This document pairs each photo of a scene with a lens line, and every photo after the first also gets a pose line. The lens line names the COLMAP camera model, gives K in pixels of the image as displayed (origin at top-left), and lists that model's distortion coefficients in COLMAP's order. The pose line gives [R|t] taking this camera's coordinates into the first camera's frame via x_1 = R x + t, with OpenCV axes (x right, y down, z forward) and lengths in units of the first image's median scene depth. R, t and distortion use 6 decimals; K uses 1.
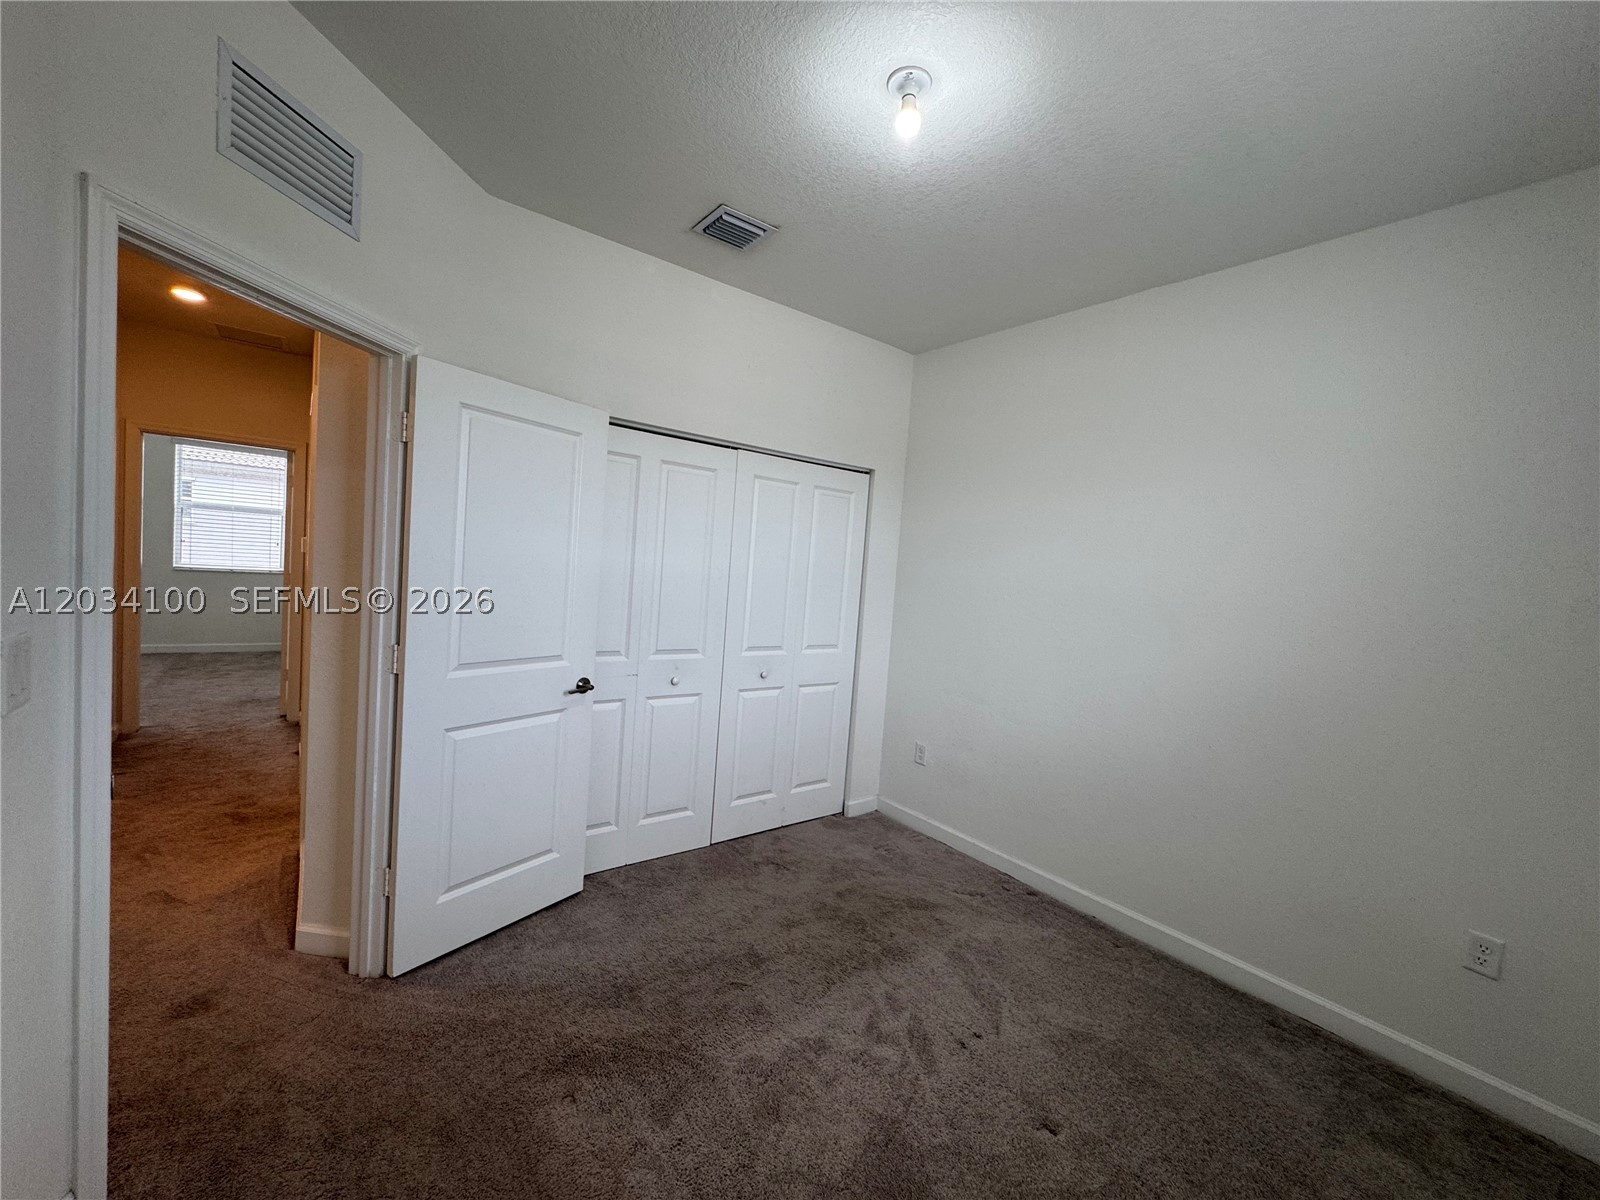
lens RADIAL K [[641.5, 0, 815.6], [0, 641.5, 597.6], [0, 0, 1]] dist [-0.000067, -0.000018]
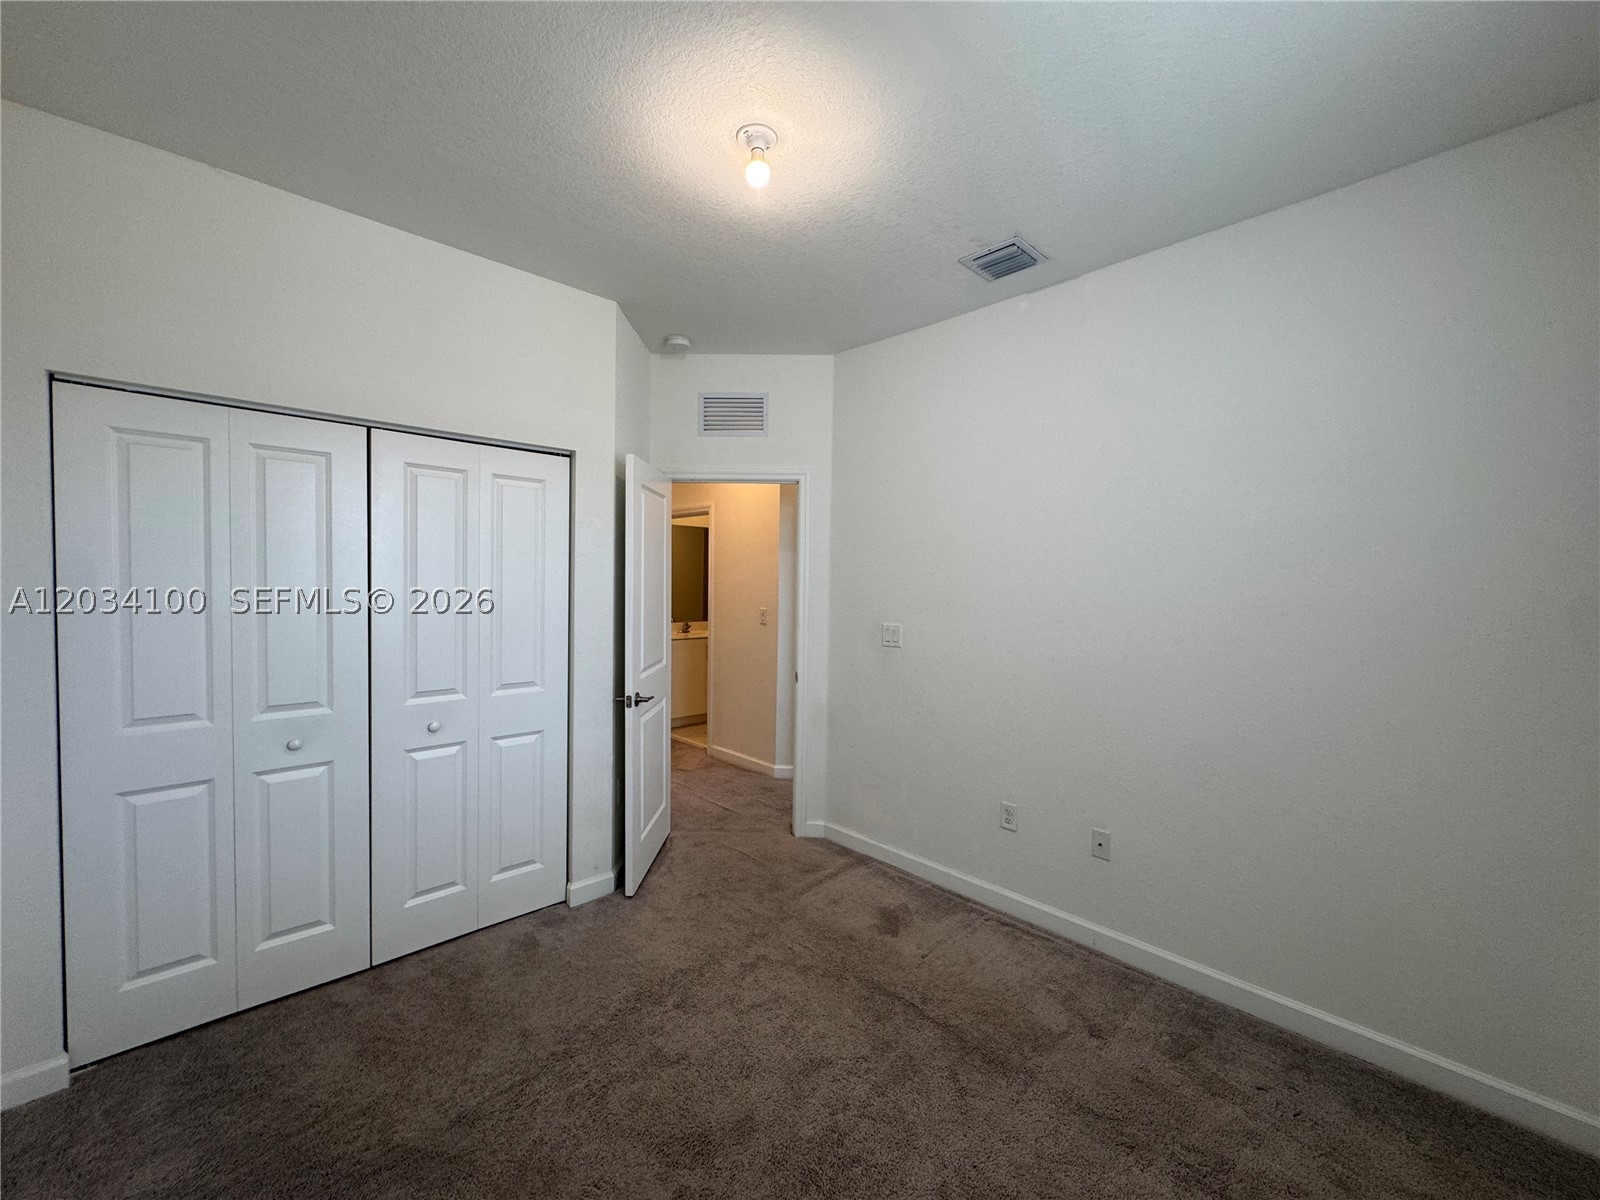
lens RADIAL K [[655.1, 0, 769.6], [0, 655.1, 591.4], [0, 0, 1]] dist [0.000455, 0.000005]
pose [[0.995532, -0.050474, 0.079797, 0.256437], [0.053145, 0.998083, -0.031712, 0.006360], [-0.078044, 0.035811, 0.996307, 0.205898]]
